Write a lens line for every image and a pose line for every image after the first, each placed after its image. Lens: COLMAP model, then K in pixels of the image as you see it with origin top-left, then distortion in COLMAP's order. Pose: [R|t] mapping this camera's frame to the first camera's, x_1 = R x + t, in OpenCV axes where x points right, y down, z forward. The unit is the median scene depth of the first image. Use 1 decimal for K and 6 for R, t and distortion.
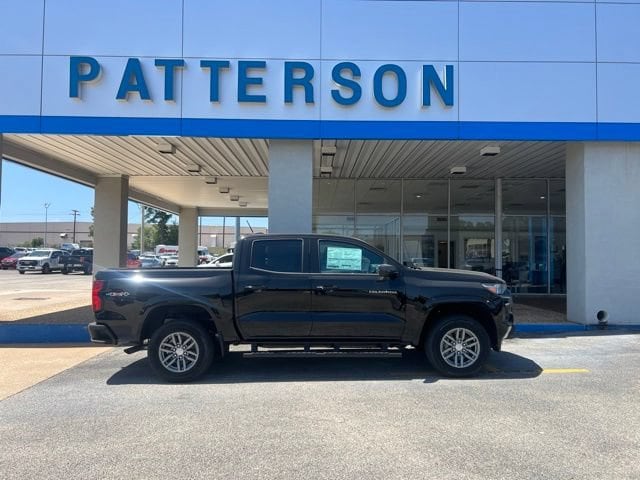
lens RADIAL K [[489.4, 0, 325.4], [0, 489.4, 238.6], [0, 0, 1]] dist [0.006181, -0.004768]
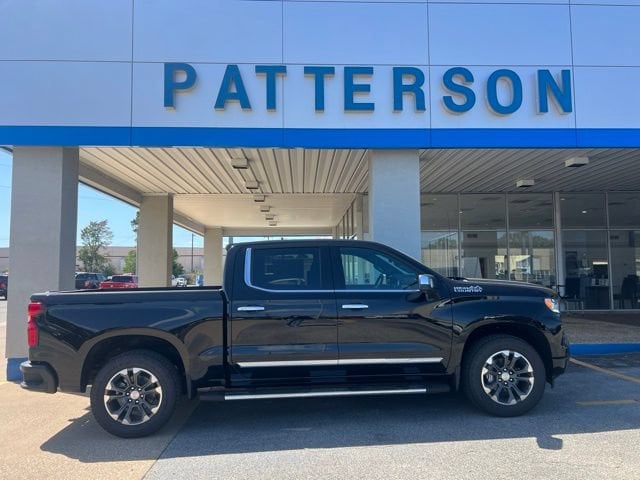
lens RADIAL K [[486.8, 0, 320.0], [0, 486.8, 240.0], [0, 0, 1]] dist [0.024244, -0.034831]
pose [[0.999603, -0.015580, 0.023456, -0.249372], [0.016485, 0.999108, -0.038876, 0.004234], [-0.022830, 0.039248, 0.998969, 0.080117]]
